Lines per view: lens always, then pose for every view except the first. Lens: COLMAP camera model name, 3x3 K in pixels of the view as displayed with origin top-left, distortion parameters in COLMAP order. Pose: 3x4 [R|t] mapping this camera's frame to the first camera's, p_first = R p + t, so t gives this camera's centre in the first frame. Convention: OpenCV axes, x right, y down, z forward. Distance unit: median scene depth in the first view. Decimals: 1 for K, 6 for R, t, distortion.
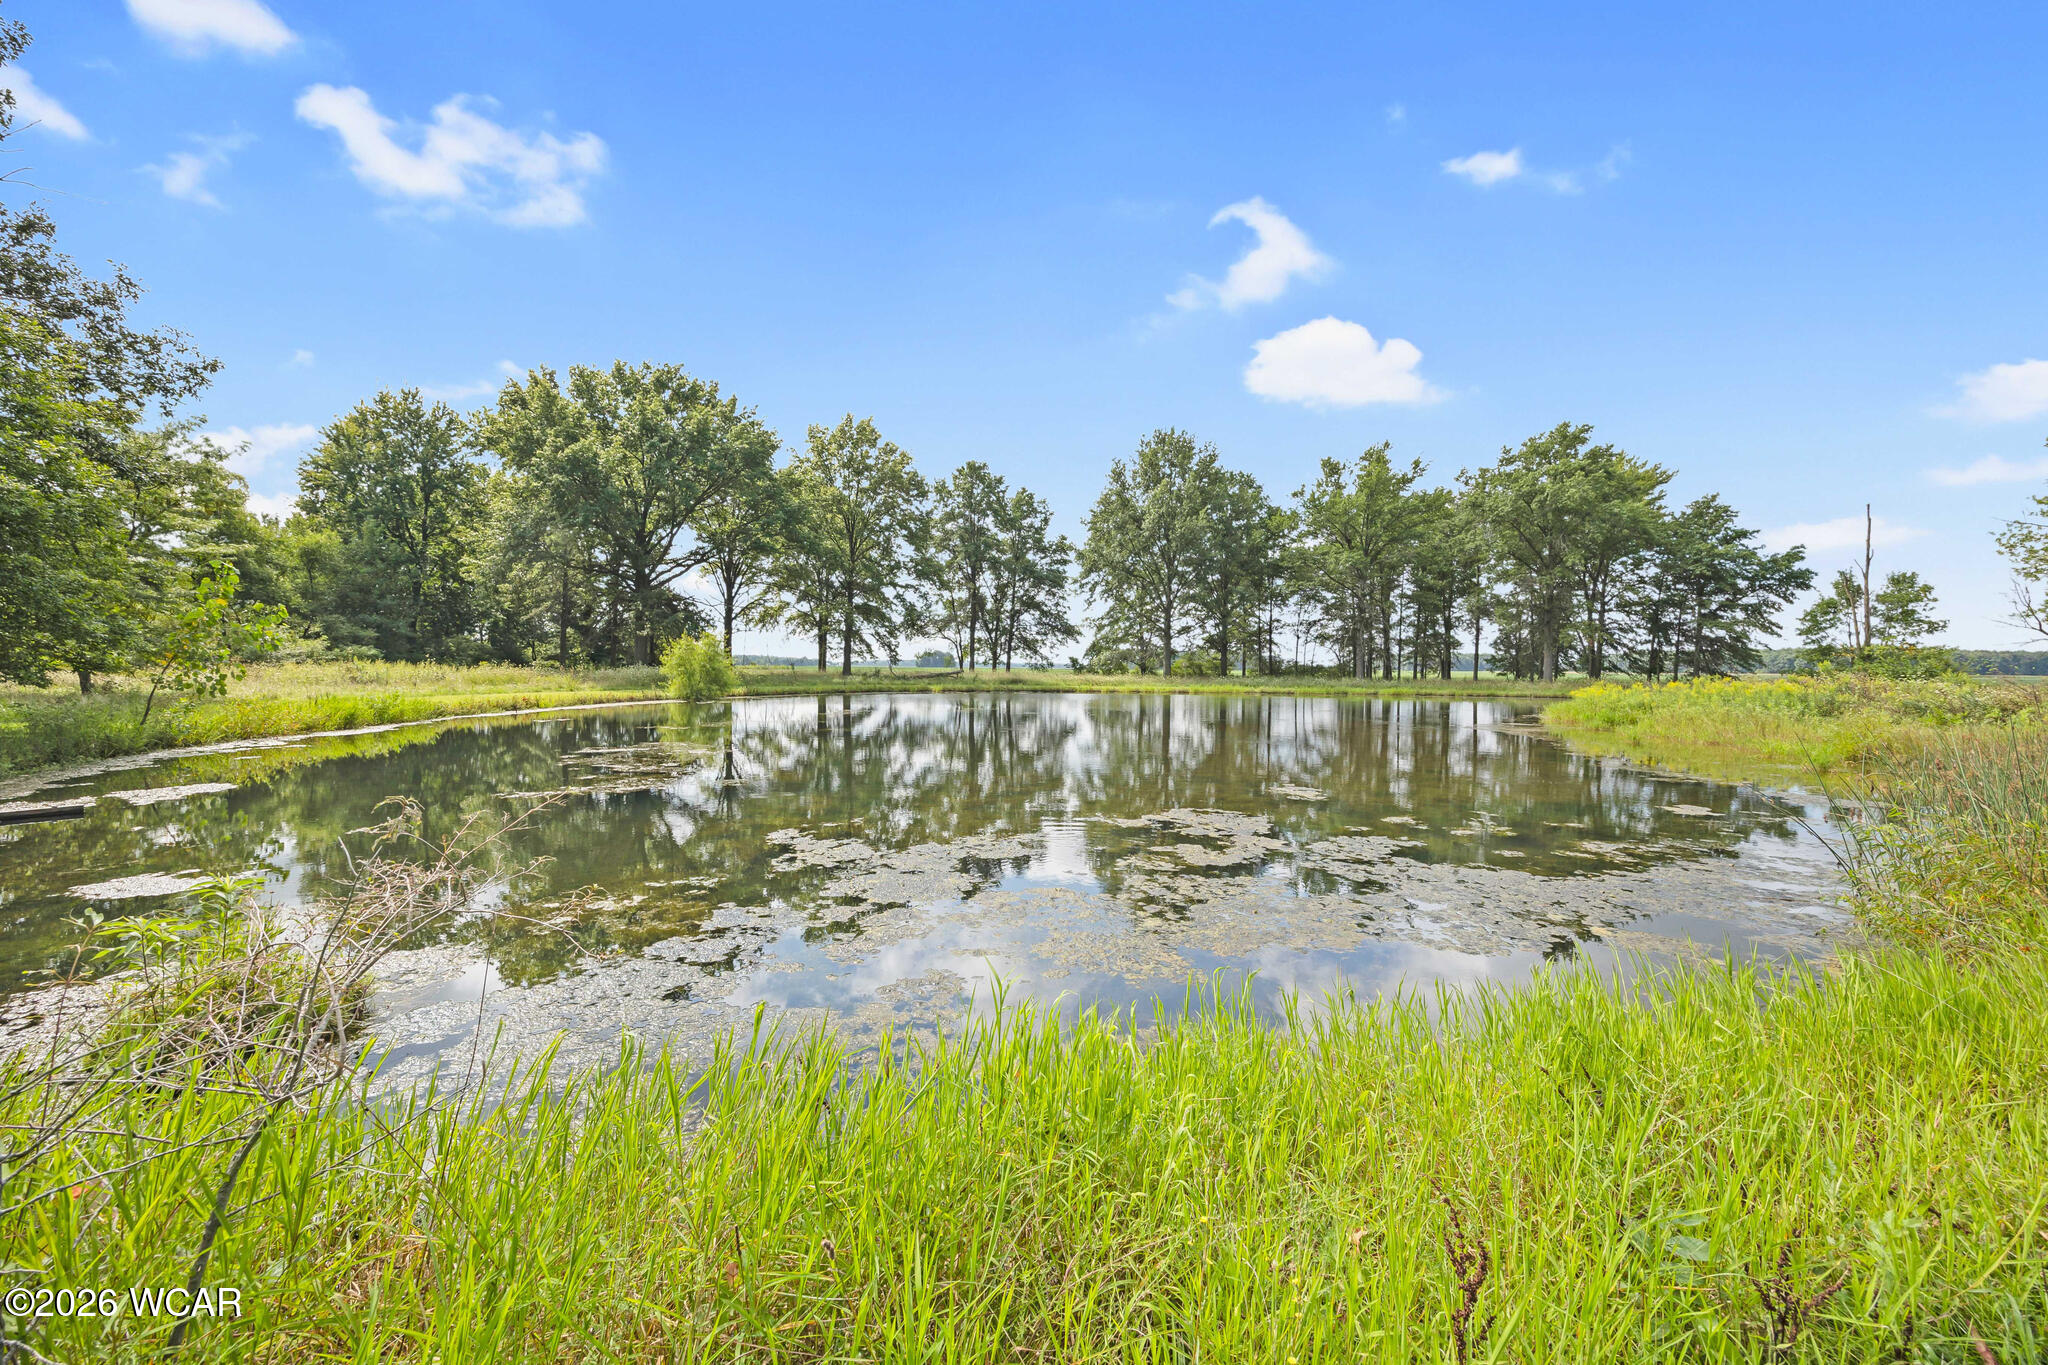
lens RADIAL K [[793.2, 0, 1020.8], [0, 793.2, 686.1], [0, 0, 1]] dist [-0.001432, 0.001347]
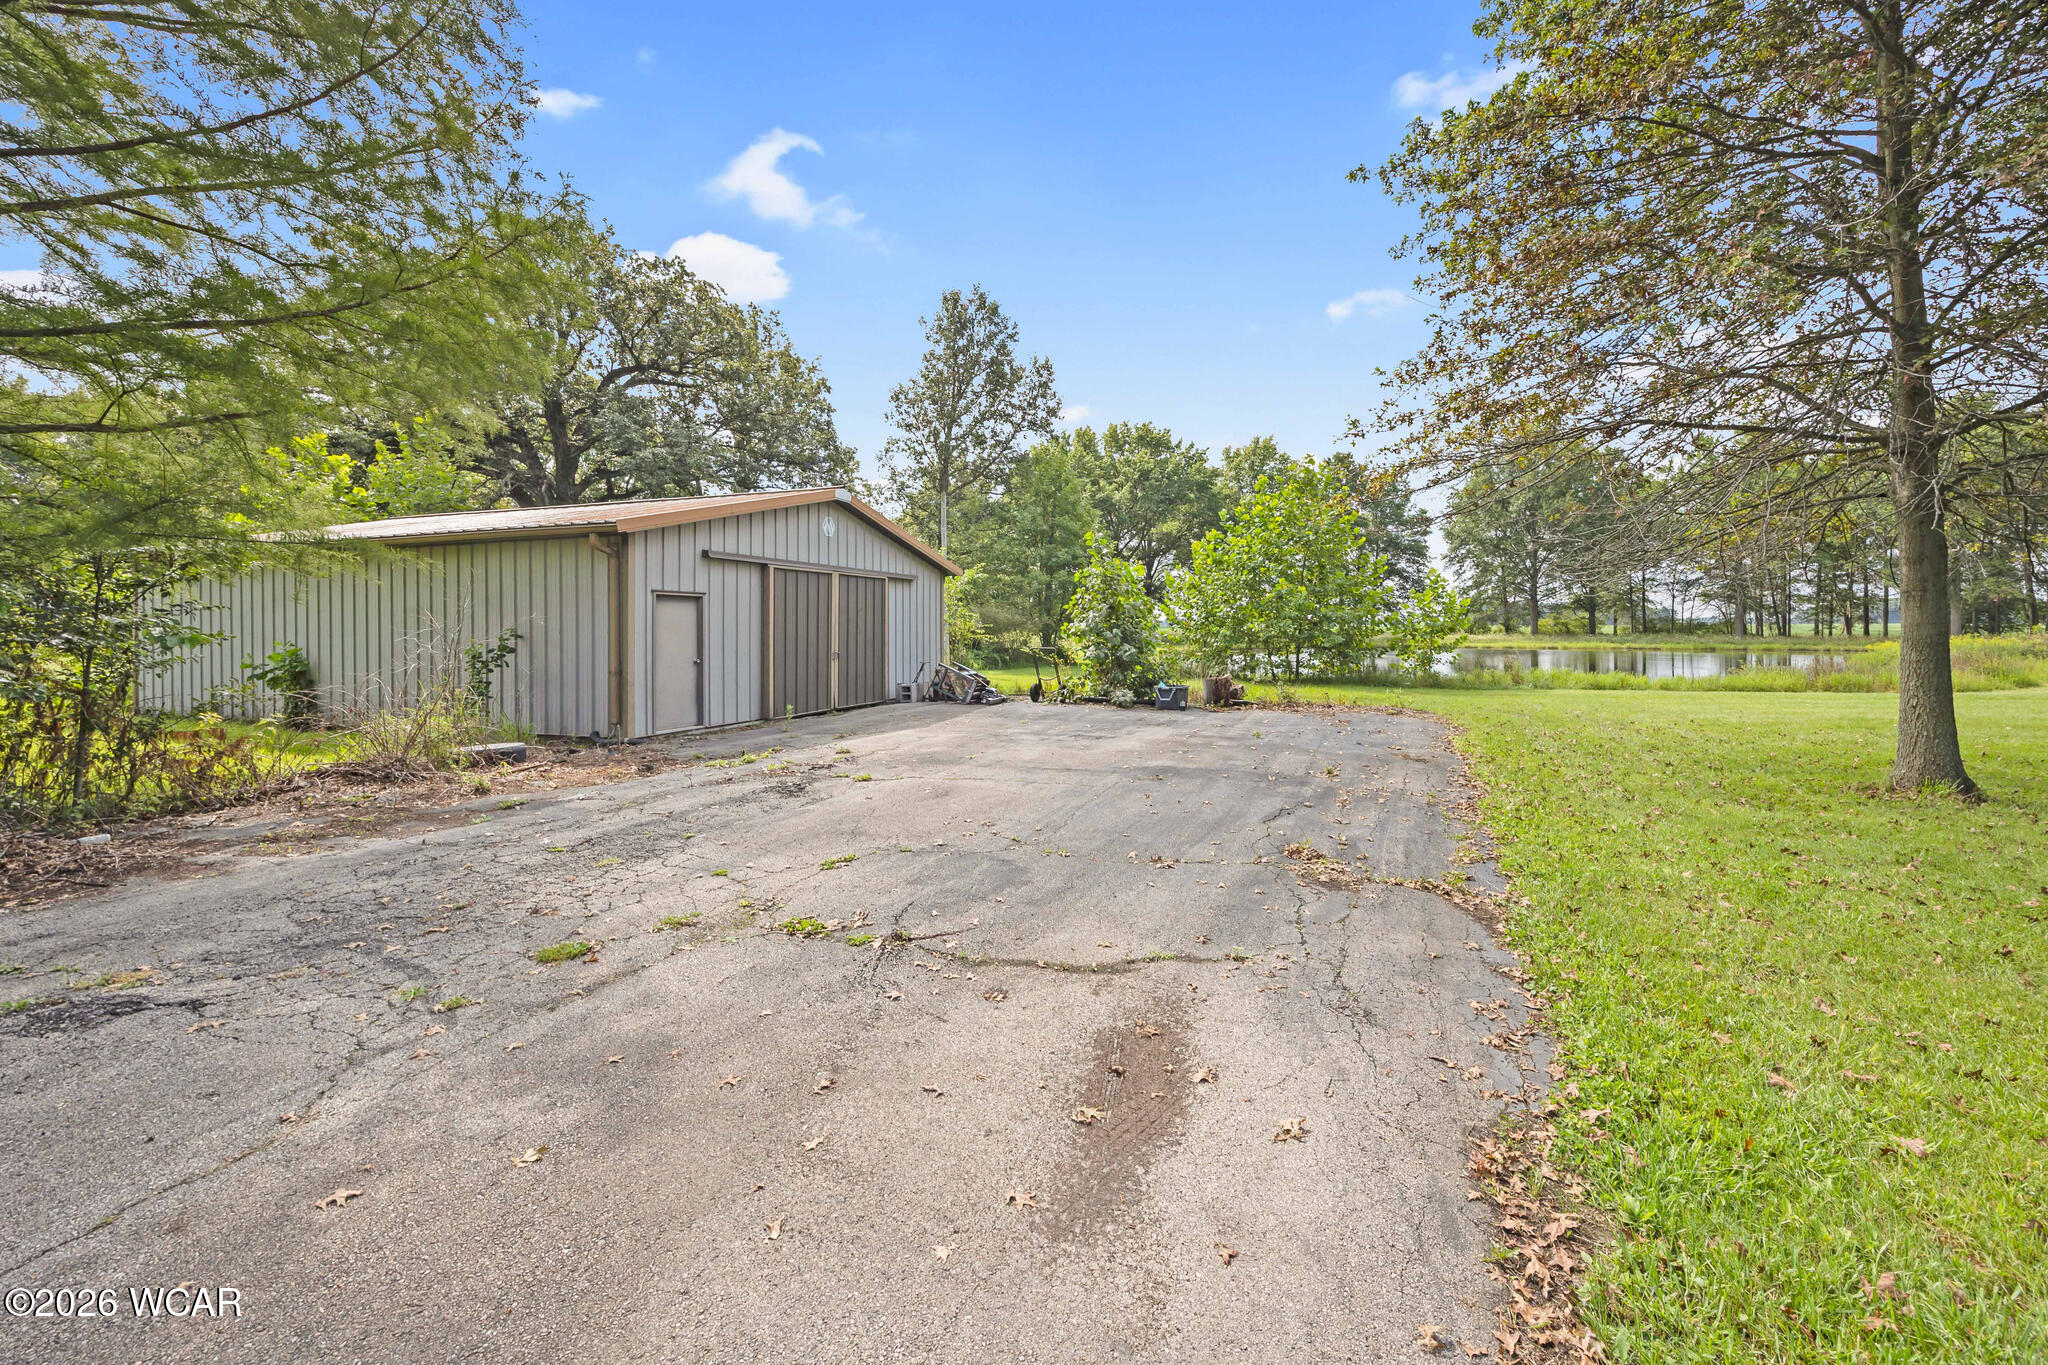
lens RADIAL K [[793.2, 0, 1051.7], [0, 793.2, 632.9], [0, 0, 1]] dist [-0.001432, 0.001347]
pose [[0.939832, -0.008579, -0.341529, -0.067261], [0.003915, 0.999889, -0.014343, -0.000831], [0.341615, 0.012143, 0.939762, -0.266730]]
